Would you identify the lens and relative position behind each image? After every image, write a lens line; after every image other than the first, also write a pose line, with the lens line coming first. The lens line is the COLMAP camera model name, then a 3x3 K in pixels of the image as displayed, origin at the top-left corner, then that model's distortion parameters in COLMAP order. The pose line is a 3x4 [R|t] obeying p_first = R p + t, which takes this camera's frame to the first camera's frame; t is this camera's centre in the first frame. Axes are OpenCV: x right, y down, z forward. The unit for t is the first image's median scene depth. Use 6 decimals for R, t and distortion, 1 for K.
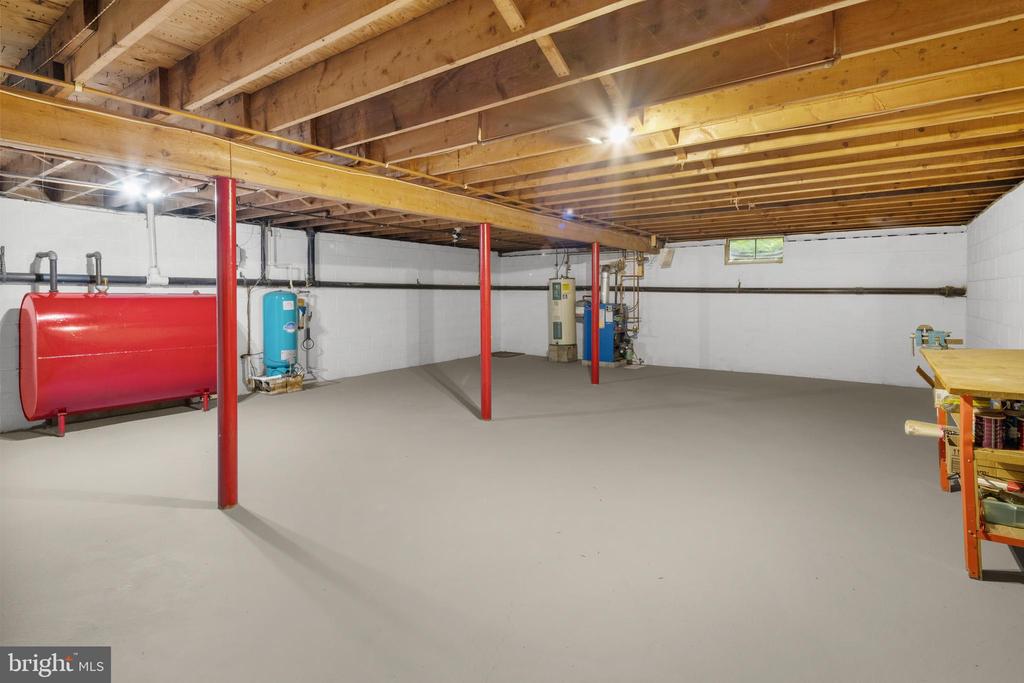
lens RADIAL K [[508.3, 0, 517.9], [0, 508.3, 316.2], [0, 0, 1]] dist [0.000849, -0.000701]
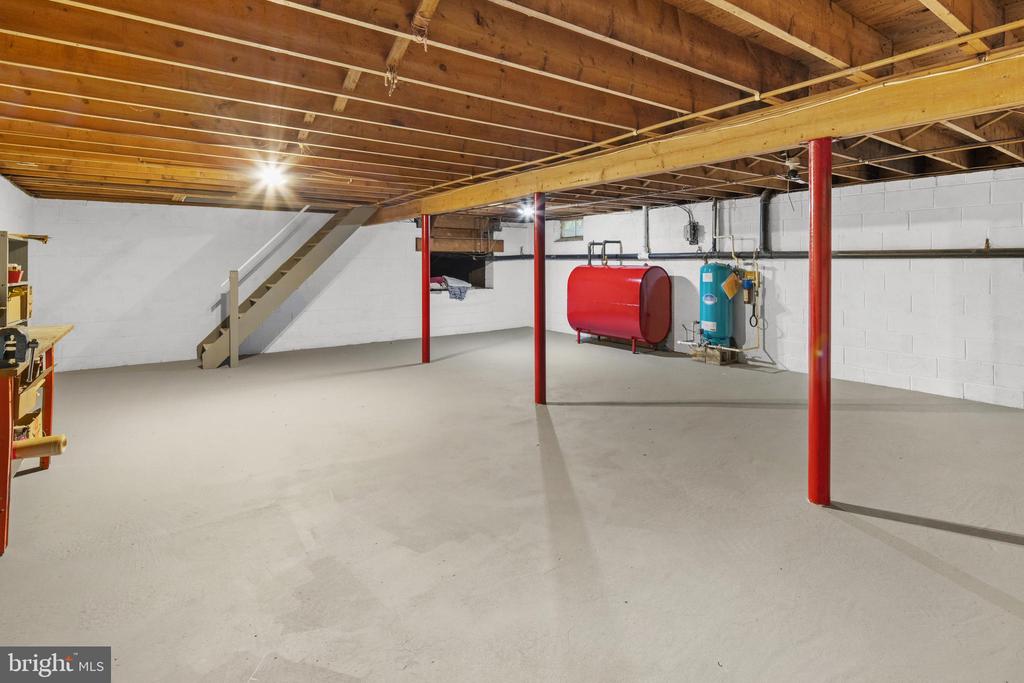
lens RADIAL K [[508.3, 0, 517.9], [0, 508.3, 316.2], [0, 0, 1]] dist [0.000849, -0.000701]
pose [[-0.317680, 0.099664, -0.942946, 0.589981], [-0.040005, 0.992166, 0.118344, -0.046063], [0.947354, 0.075318, -0.311204, 0.896601]]
